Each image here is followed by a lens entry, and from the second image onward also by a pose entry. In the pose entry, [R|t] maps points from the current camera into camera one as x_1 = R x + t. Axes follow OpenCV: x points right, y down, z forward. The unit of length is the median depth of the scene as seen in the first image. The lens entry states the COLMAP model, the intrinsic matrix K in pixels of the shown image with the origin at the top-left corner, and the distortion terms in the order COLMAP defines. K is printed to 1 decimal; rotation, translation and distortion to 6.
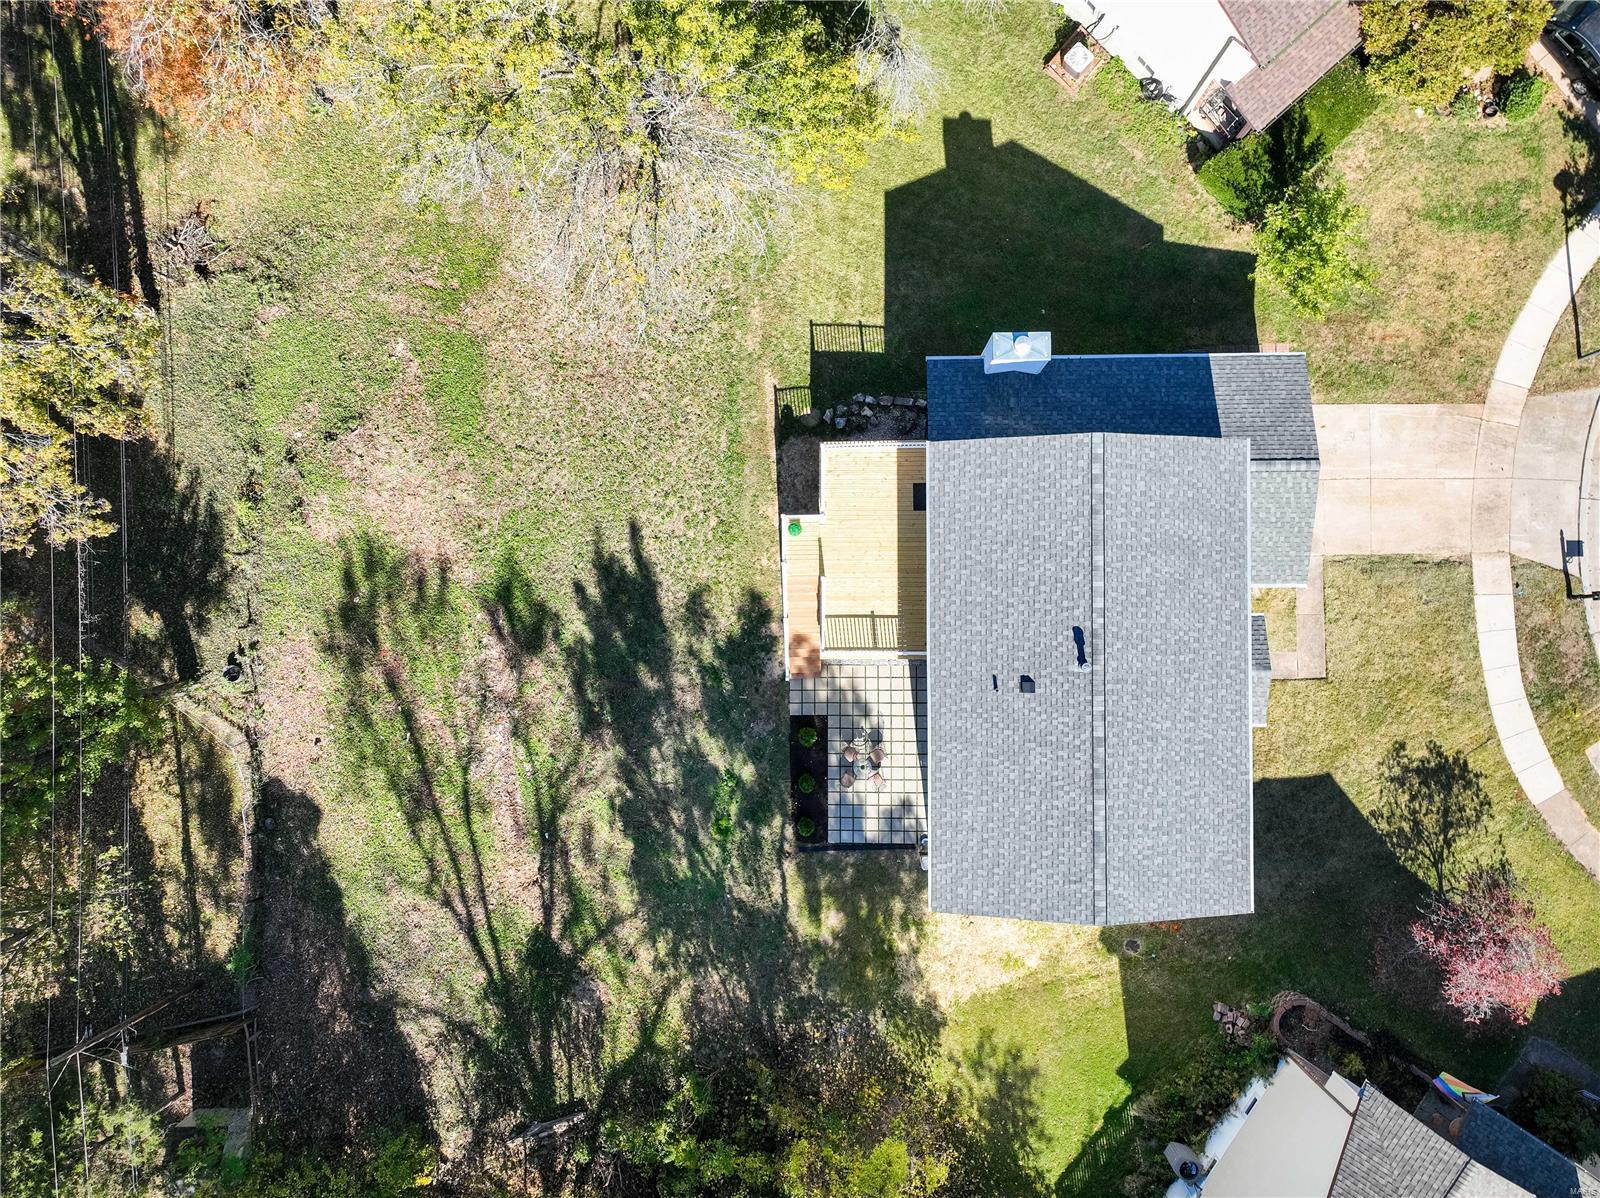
lens RADIAL K [[1216.9, 0, 810.0], [0, 1216.9, 601.0], [0, 0, 1]] dist [0.001403, 0.009928]
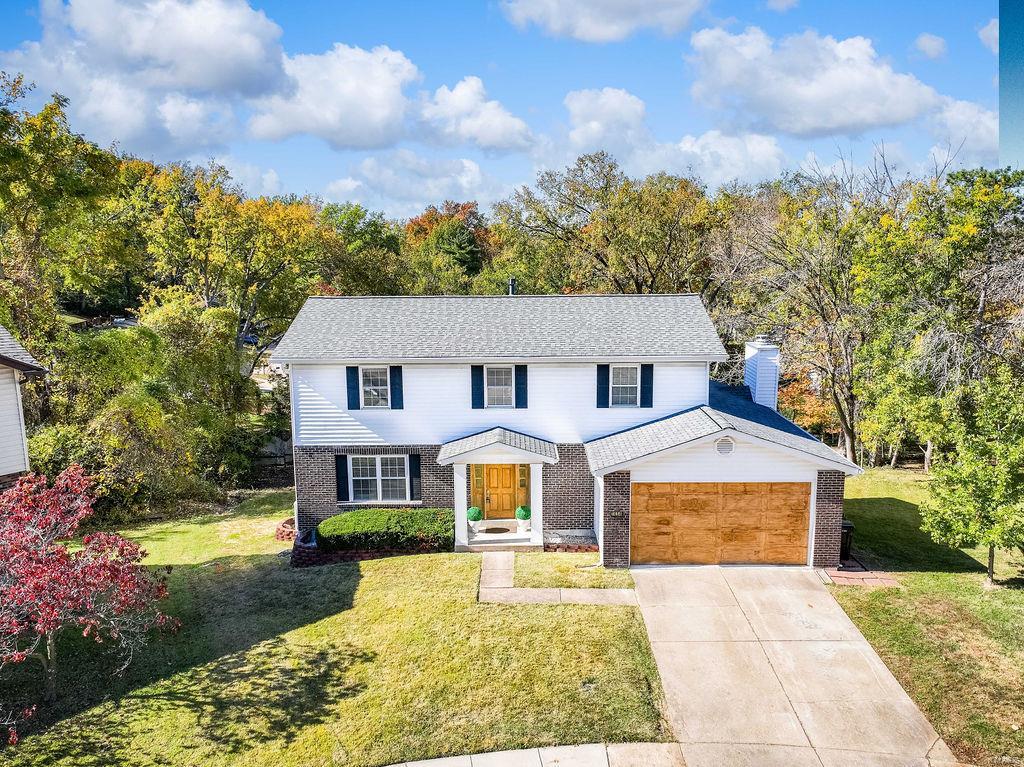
lens RADIAL K [[778.8, 0, 518.9], [0, 778.8, 386.7], [0, 0, 1]] dist [0.001403, 0.009928]
pose [[-0.018820, 0.199868, -0.979642, 0.810508], [-0.999688, 0.012321, 0.021719, 0.023931], [0.016411, 0.979745, 0.199573, 0.714163]]
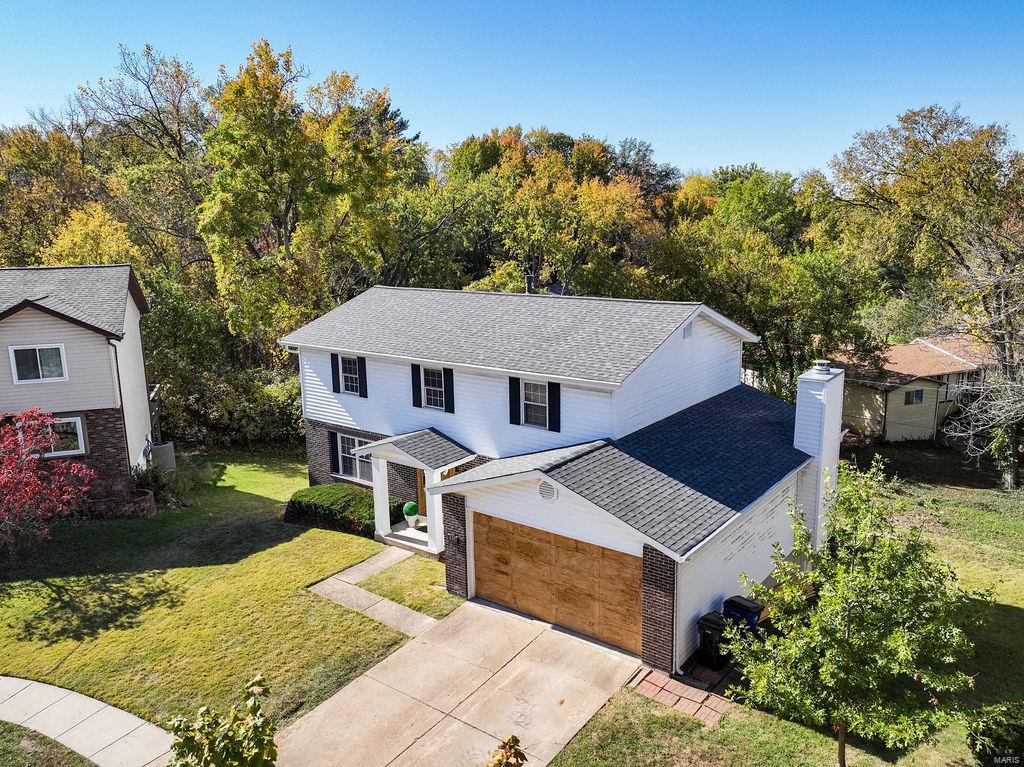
lens RADIAL K [[778.8, 0, 515.0], [0, 778.8, 380.6], [0, 0, 1]] dist [0.001403, 0.009928]
pose [[-0.611147, 0.192937, -0.767643, 0.658790], [-0.790618, -0.102567, 0.603659, -0.320352], [0.037733, 0.975836, 0.215222, 0.702848]]
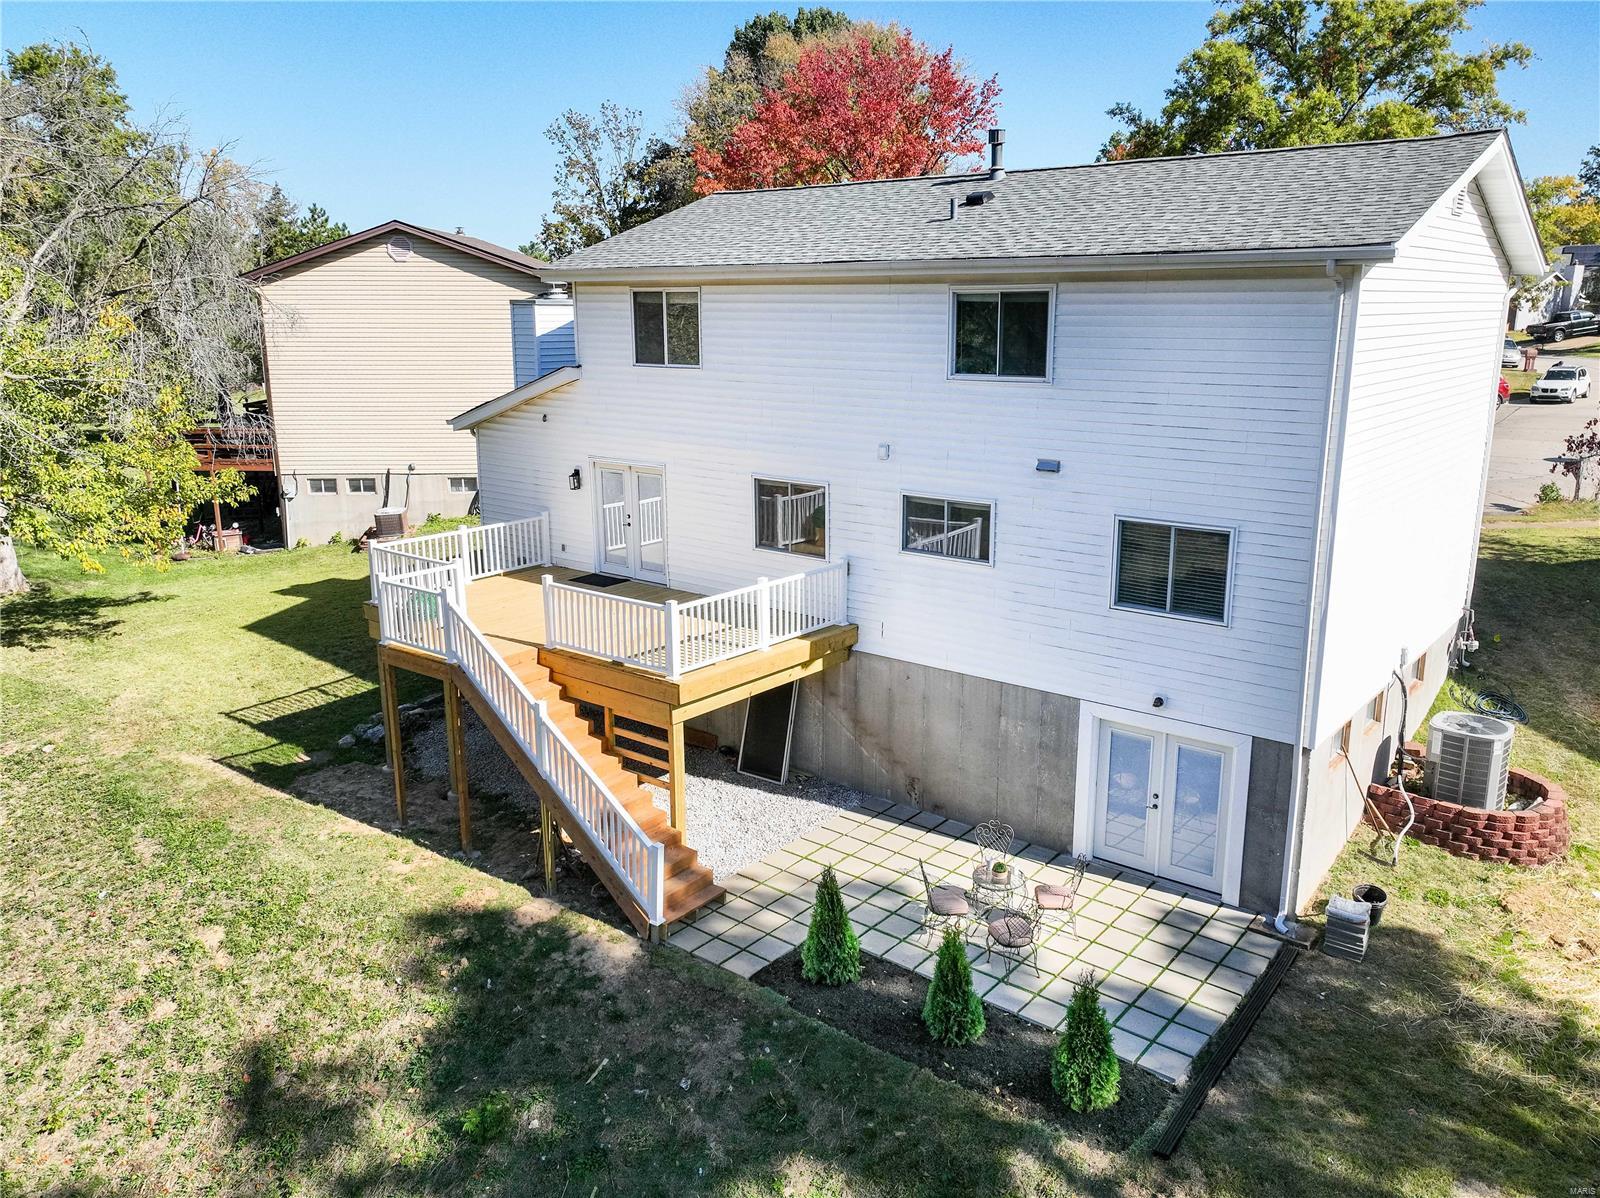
lens RADIAL K [[1216.9, 0, 810.5], [0, 1216.9, 592.8], [0, 0, 1]] dist [0.001403, 0.009928]
pose [[0.629045, -0.149633, 0.762832, -0.232667], [0.777047, 0.149261, -0.611489, 0.284380], [-0.022362, 0.977410, 0.210164, 0.826830]]
